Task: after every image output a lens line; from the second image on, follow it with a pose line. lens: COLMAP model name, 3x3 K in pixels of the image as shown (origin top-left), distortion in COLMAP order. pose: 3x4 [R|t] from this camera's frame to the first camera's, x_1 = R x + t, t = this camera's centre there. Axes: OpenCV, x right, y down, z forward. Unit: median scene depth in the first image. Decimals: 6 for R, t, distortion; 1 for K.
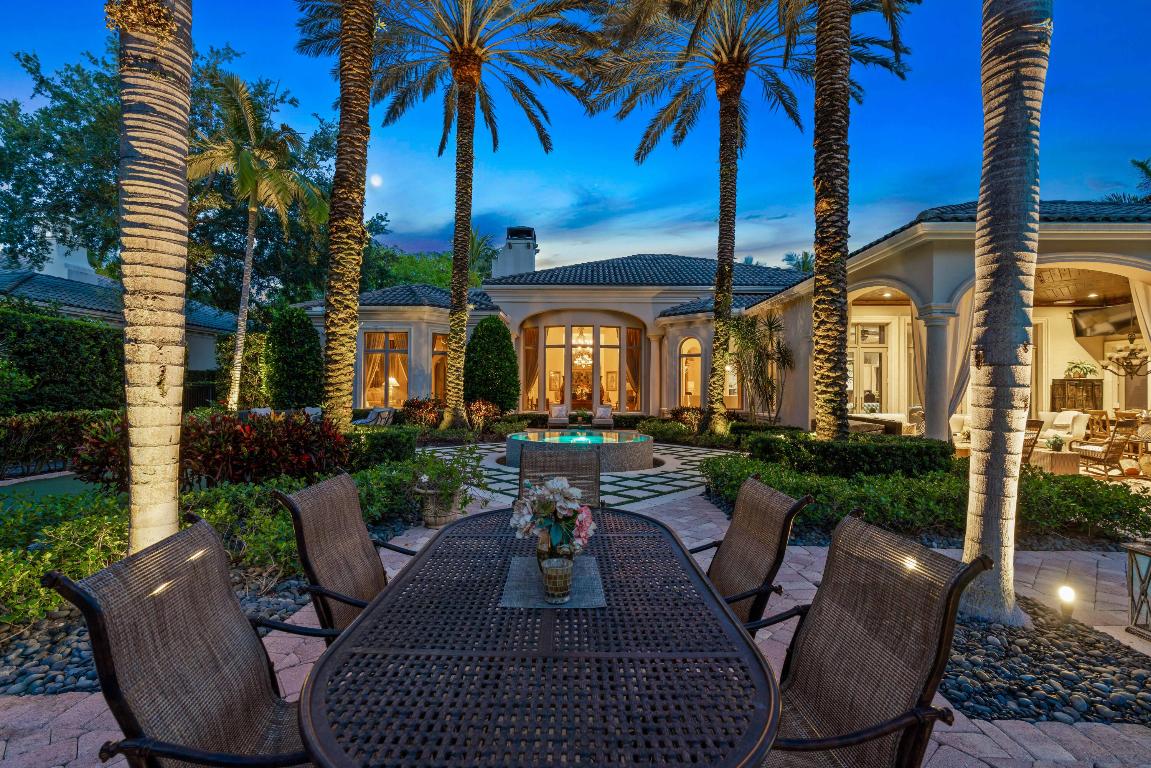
lens RADIAL K [[509.7, 0, 575.5], [0, 509.7, 384.0], [0, 0, 1]] dist [0.001451, 0.000345]
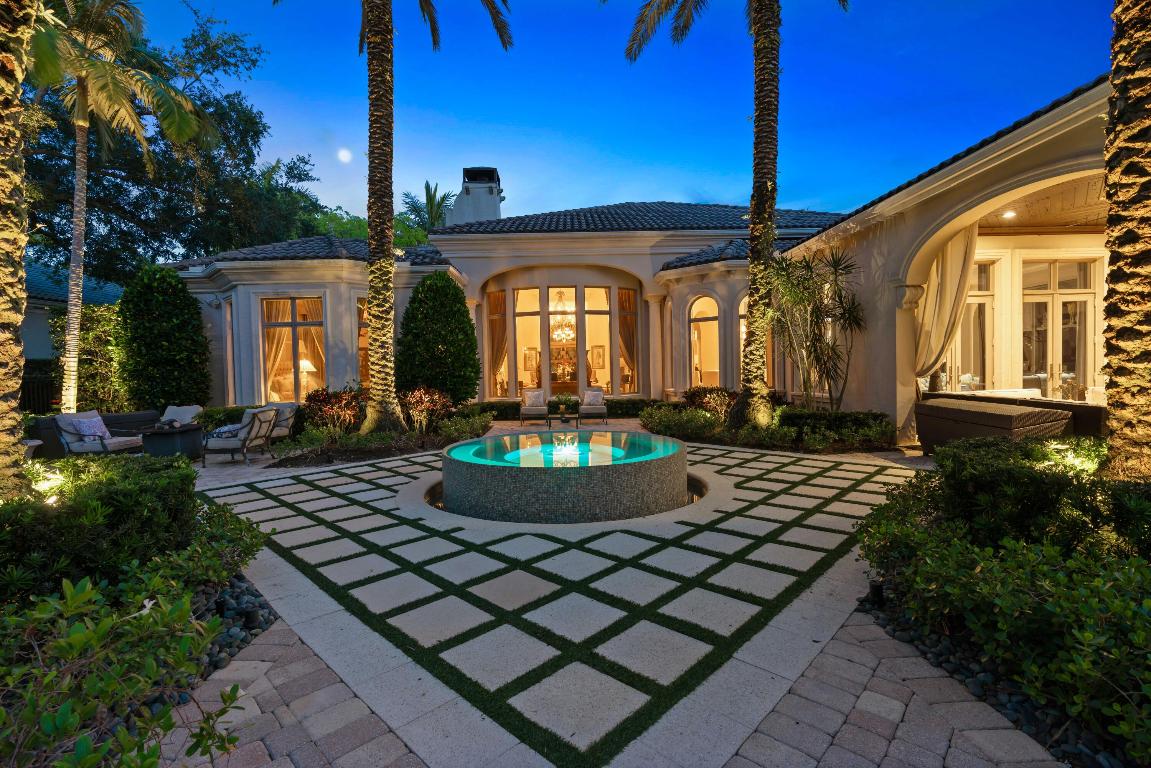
lens RADIAL K [[509.7, 0, 575.5], [0, 509.7, 384.0], [0, 0, 1]] dist [0.001451, 0.000345]
pose [[0.998727, -0.033006, 0.038132, 0.000172], [0.031396, 0.998621, 0.042073, 0.002655], [-0.039468, -0.040822, 0.998387, 0.234585]]
